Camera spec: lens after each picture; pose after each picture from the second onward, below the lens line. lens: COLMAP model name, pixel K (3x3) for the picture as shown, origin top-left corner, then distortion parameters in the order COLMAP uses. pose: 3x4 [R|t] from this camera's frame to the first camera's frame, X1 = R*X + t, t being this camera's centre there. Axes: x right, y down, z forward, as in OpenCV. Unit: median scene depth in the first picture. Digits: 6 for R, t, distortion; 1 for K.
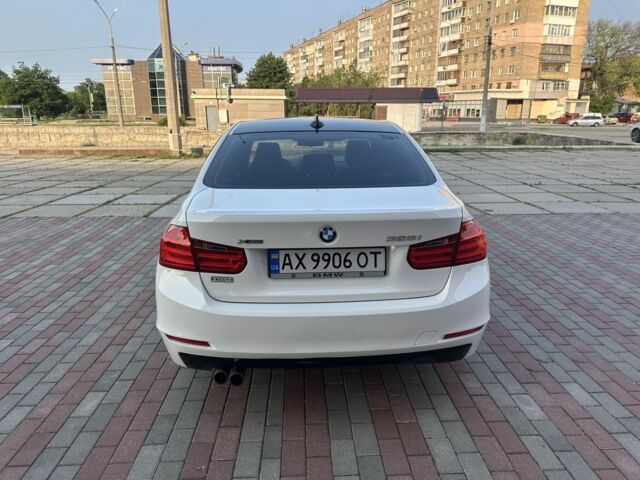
lens RADIAL K [[452.3, 0, 327.8], [0, 452.3, 237.0], [0, 0, 1]] dist [0.021205, -0.025244]
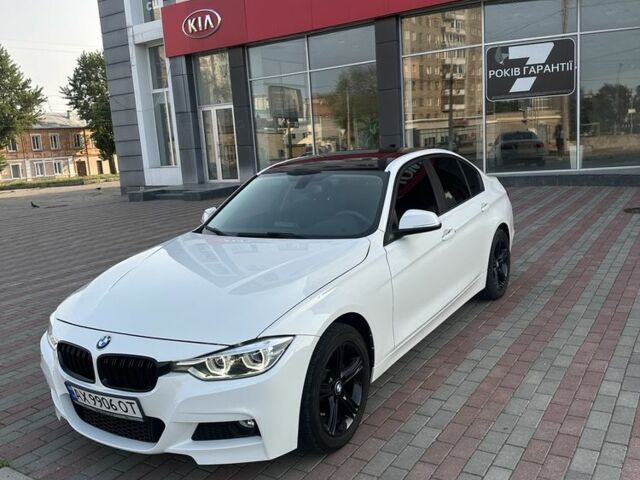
lens RADIAL K [[597.1, 0, 324.0], [0, 597.1, 240.8], [0, 0, 1]] dist [0.042450, 0.000000]
pose [[-0.811344, -0.042244, 0.583040, -0.080330], [0.218172, 0.903435, 0.369061, -0.062259], [-0.542330, 0.426639, -0.723780, 0.220375]]
